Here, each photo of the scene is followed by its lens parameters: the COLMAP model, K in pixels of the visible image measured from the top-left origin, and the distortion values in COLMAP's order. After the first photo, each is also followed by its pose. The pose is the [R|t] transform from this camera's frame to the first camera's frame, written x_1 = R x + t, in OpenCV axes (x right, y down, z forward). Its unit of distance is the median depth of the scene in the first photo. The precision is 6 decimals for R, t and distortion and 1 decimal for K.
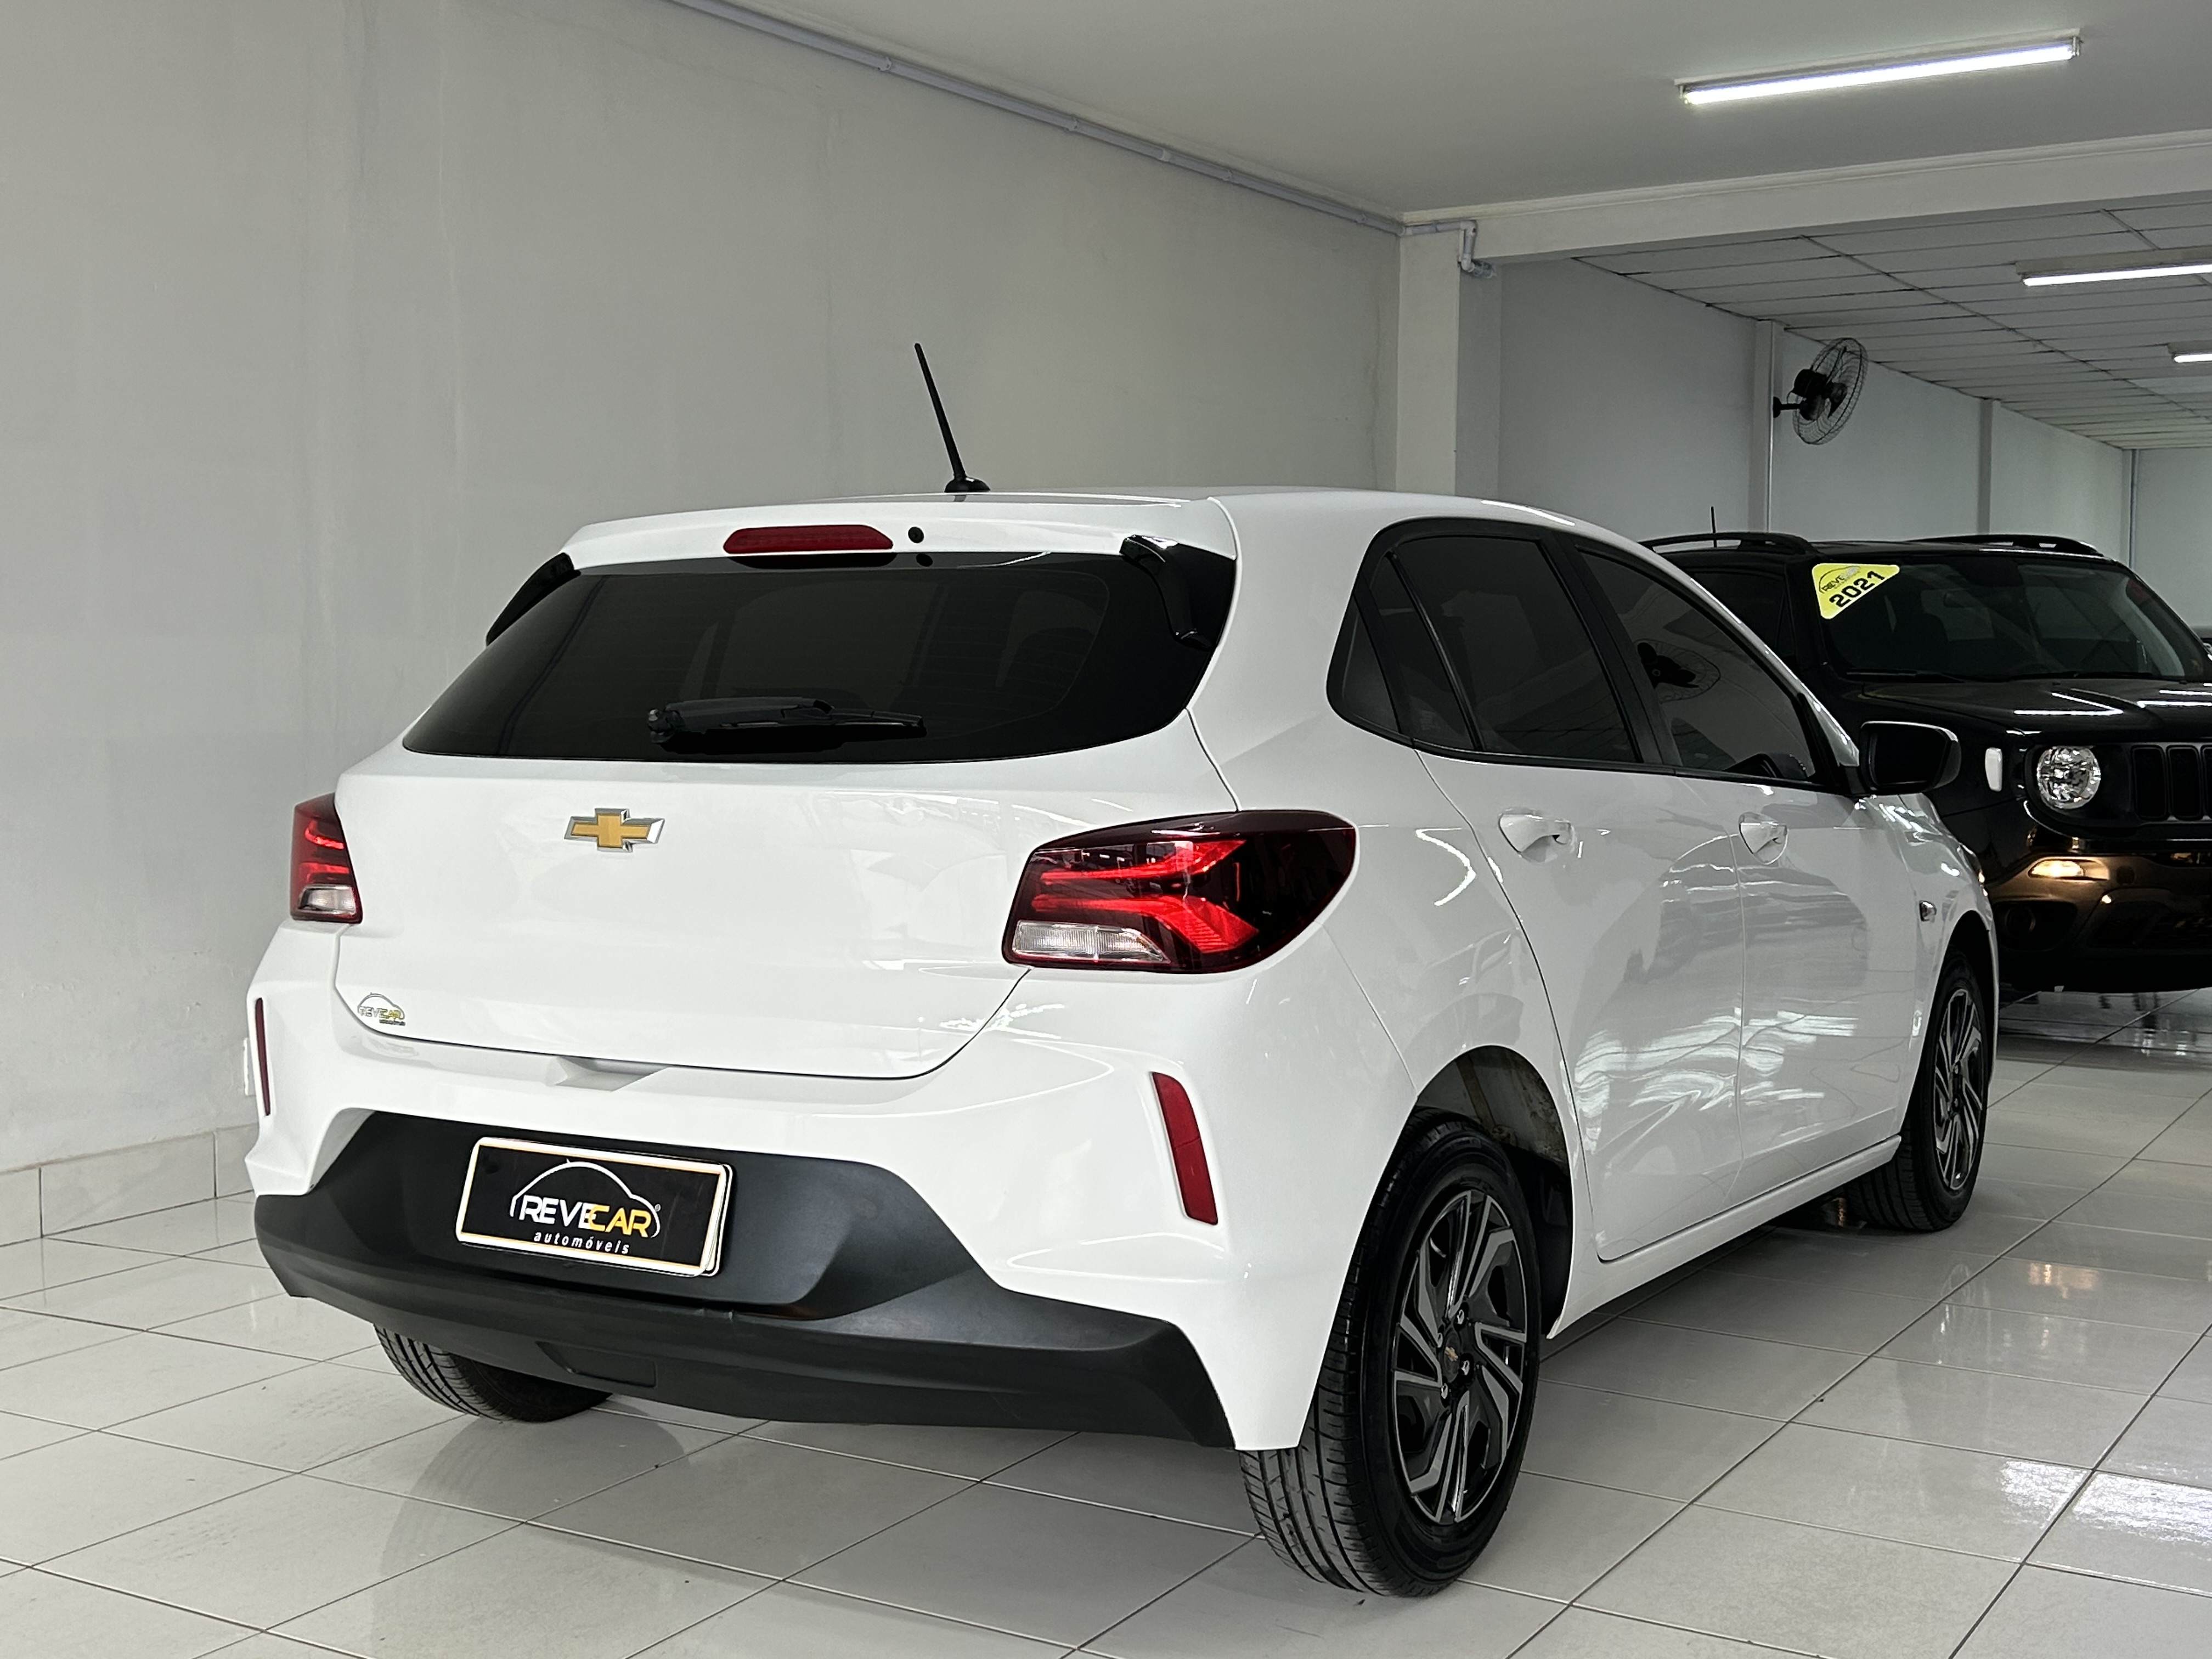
lens RADIAL K [[2621.4, 0, 1121.5], [0, 2621.4, 803.8], [0, 0, 1]] dist [0.167154, -0.460565]
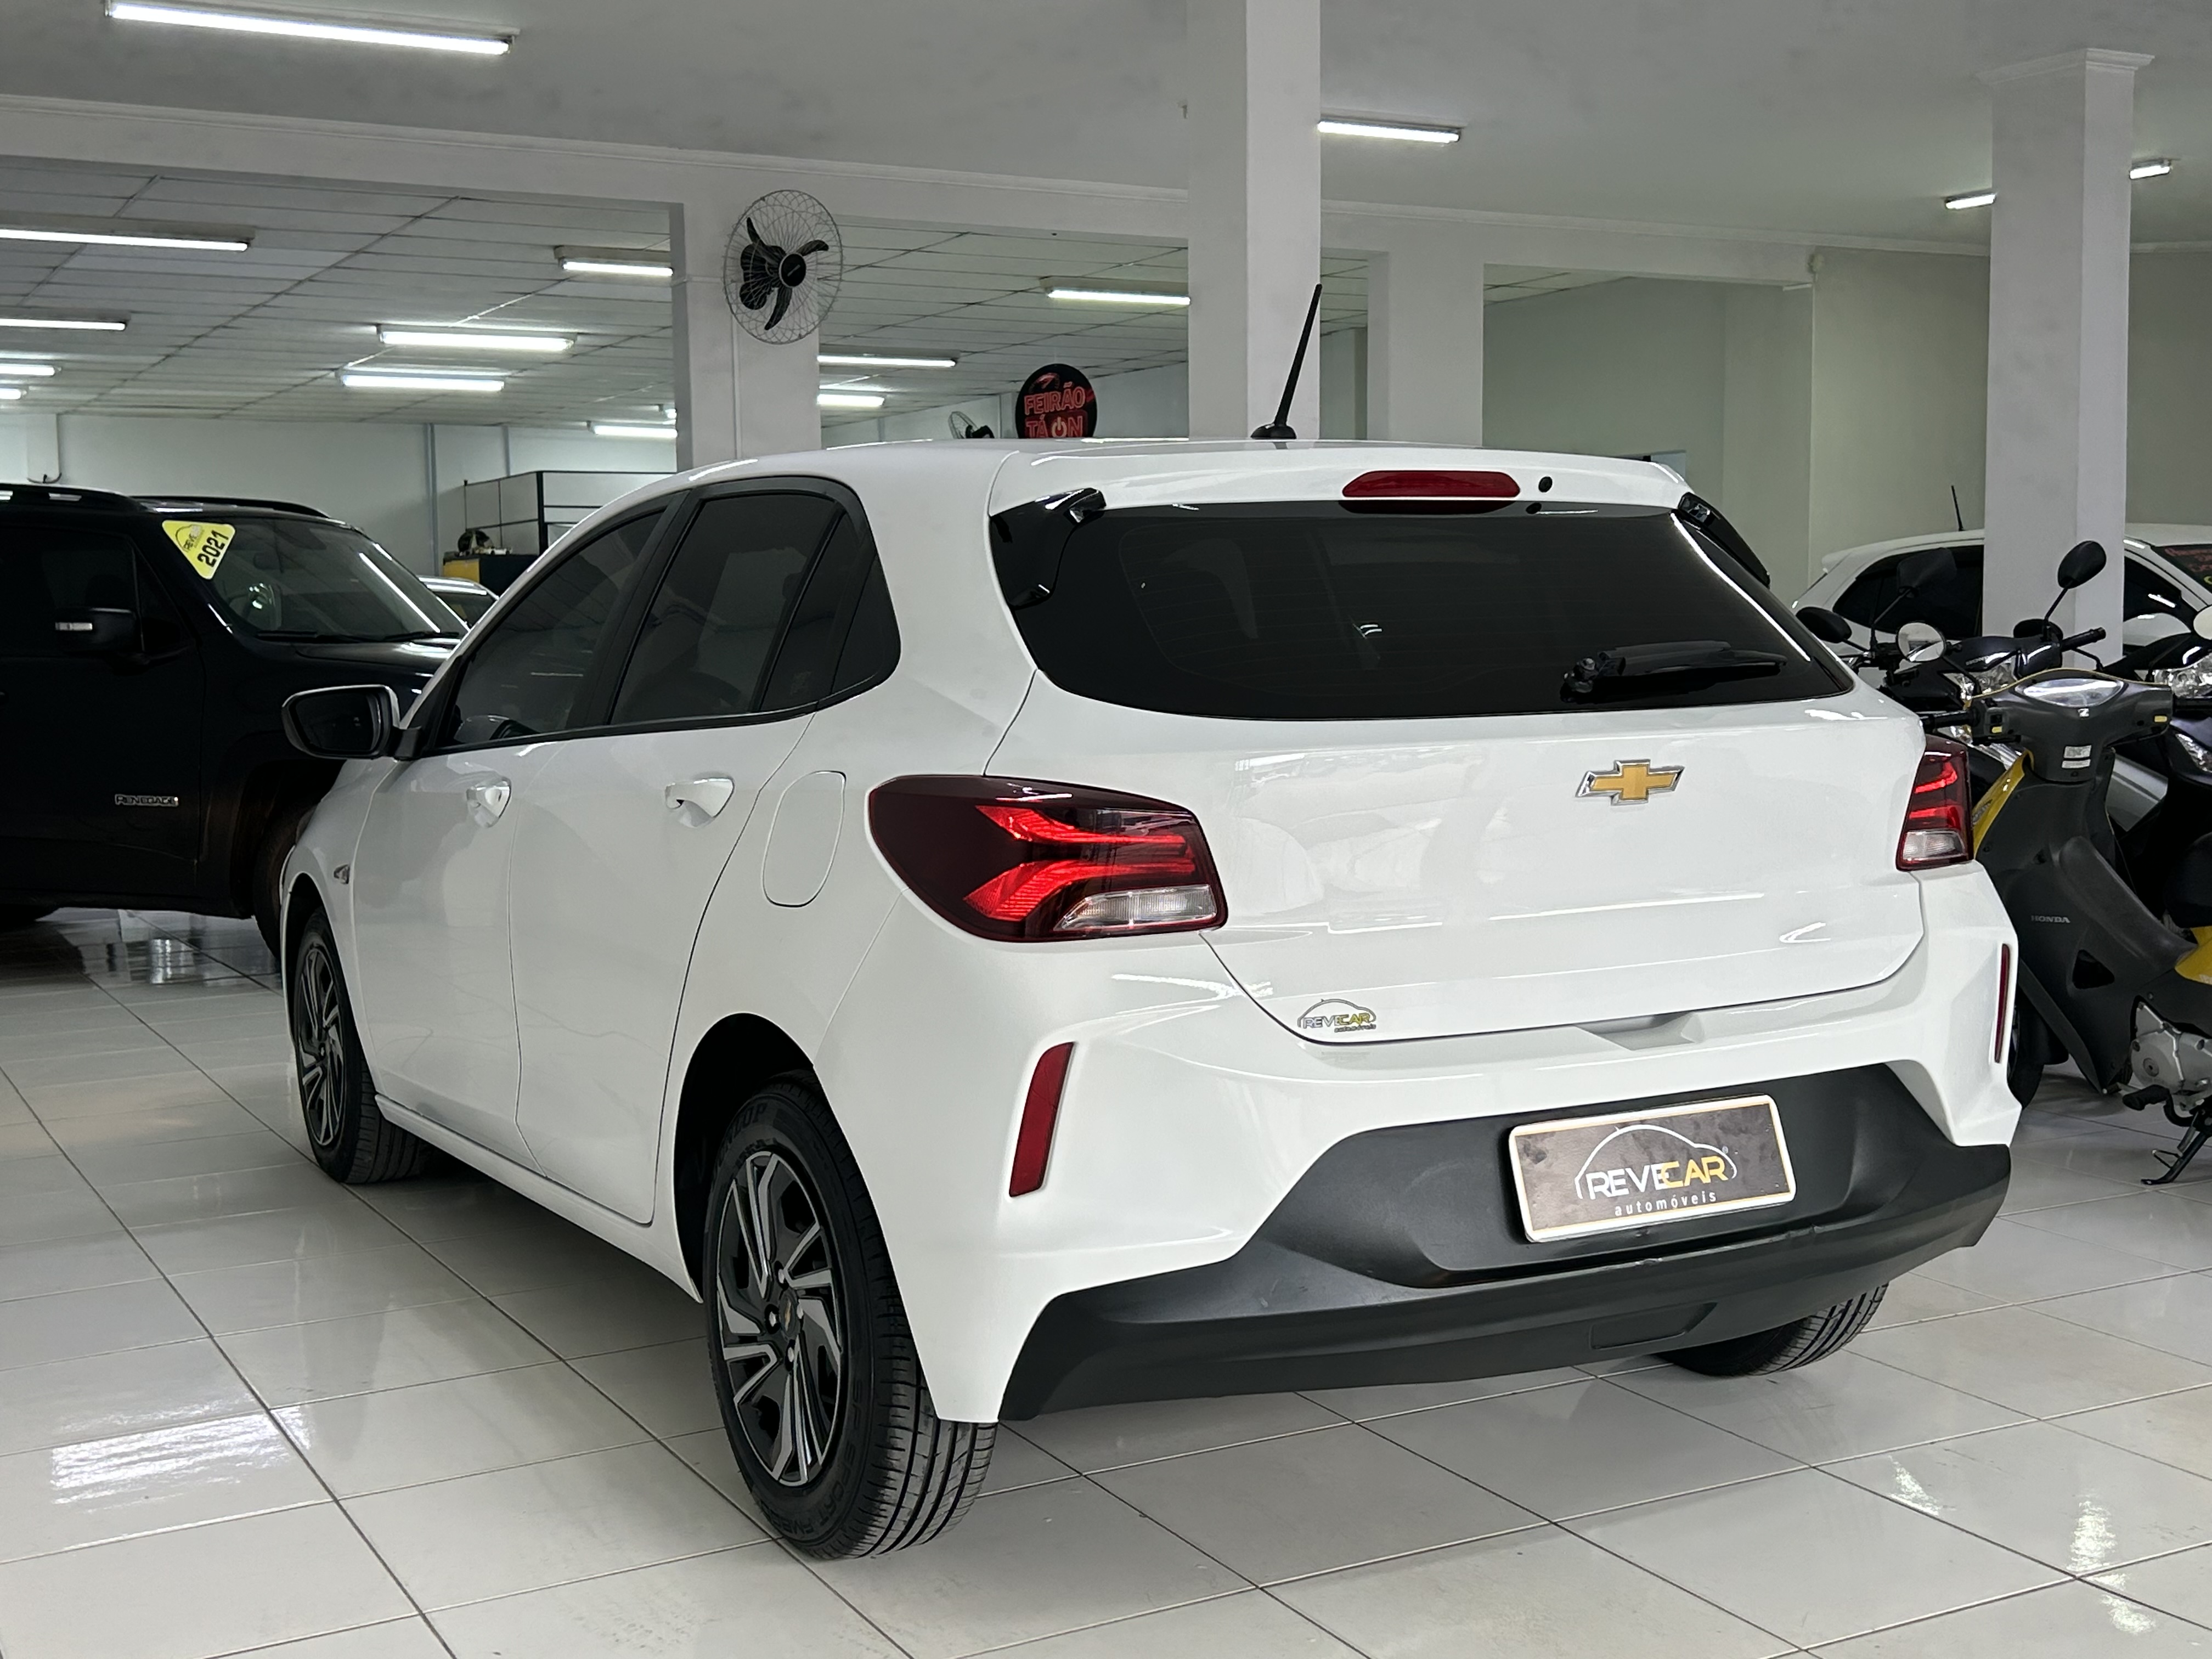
lens RADIAL K [[2554.3, 0, 1106.0], [0, 2554.3, 829.5], [0, 0, 1]] dist [0.134160, -0.299124]
pose [[0.500775, -0.076643, 0.862177, -0.402082], [0.056722, 0.996837, 0.055668, -0.013146], [-0.863717, 0.021027, 0.503539, 0.251055]]
